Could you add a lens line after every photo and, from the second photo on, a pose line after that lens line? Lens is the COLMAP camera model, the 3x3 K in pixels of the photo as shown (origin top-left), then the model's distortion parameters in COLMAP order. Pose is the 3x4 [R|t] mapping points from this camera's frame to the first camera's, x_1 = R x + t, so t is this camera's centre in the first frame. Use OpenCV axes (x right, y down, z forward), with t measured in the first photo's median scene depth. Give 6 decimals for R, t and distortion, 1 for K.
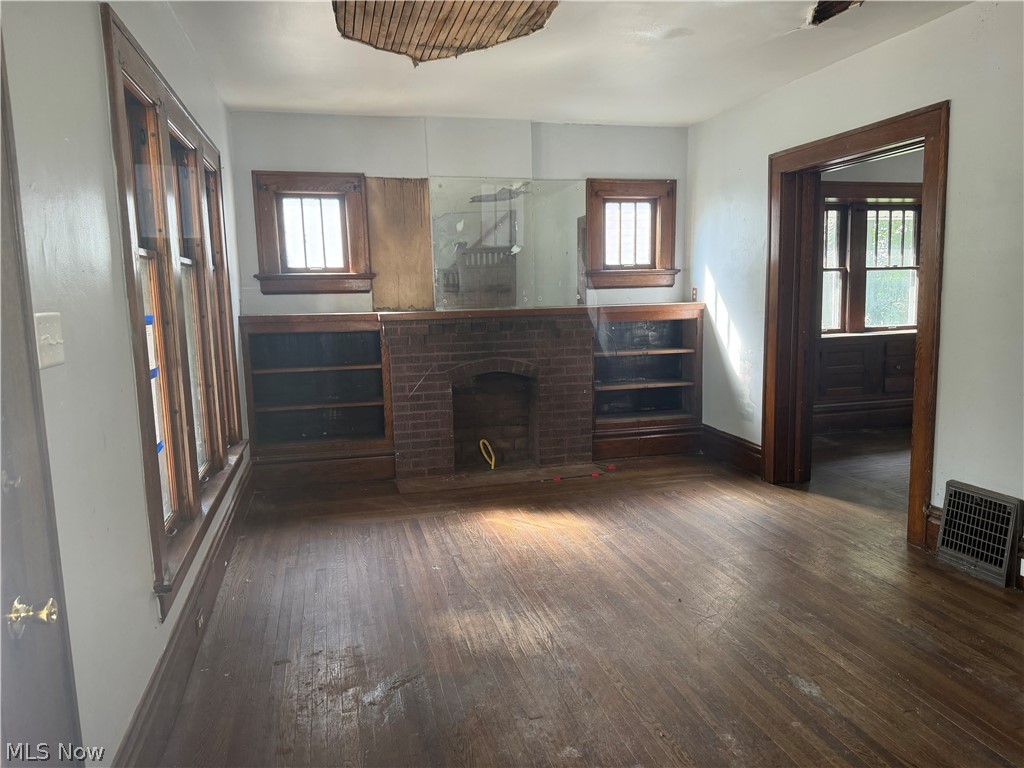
lens RADIAL K [[720.3, 0, 514.4], [0, 720.3, 385.1], [0, 0, 1]] dist [-0.010800, -0.040562]
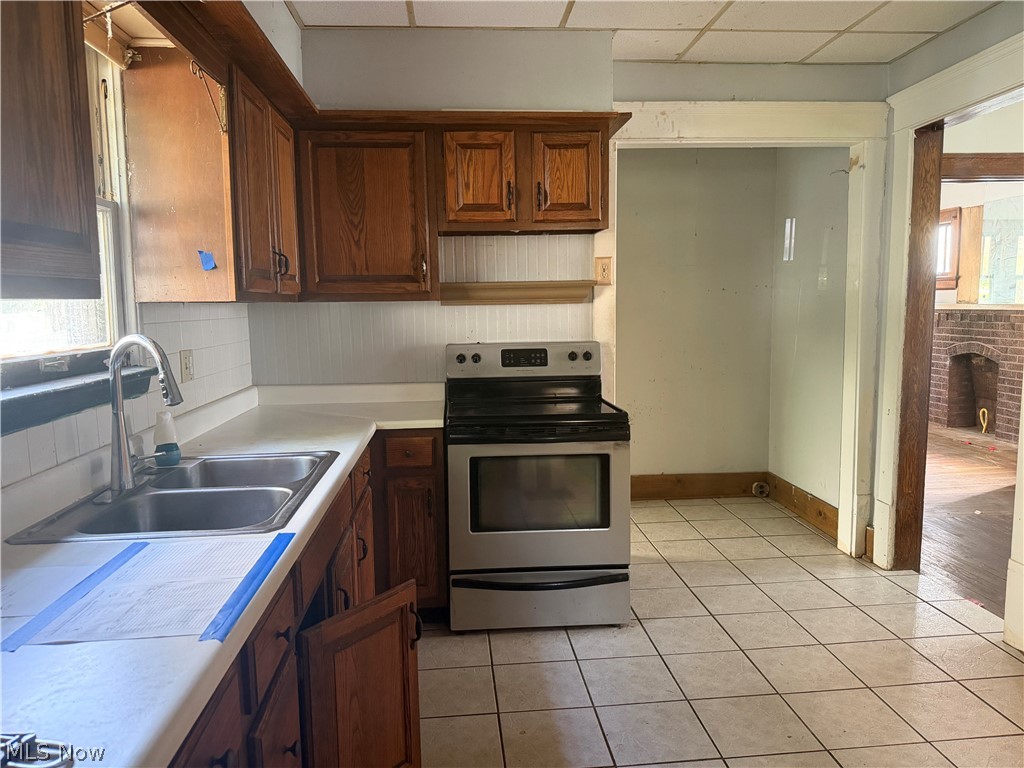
lens RADIAL K [[720.3, 0, 512.6], [0, 720.3, 381.6], [0, 0, 1]] dist [-0.010800, -0.040562]
pose [[-0.177163, 0.129462, -0.975629, 1.342007], [-0.116991, 0.981511, 0.151487, -0.063606], [0.977203, 0.140978, -0.158742, 0.407371]]
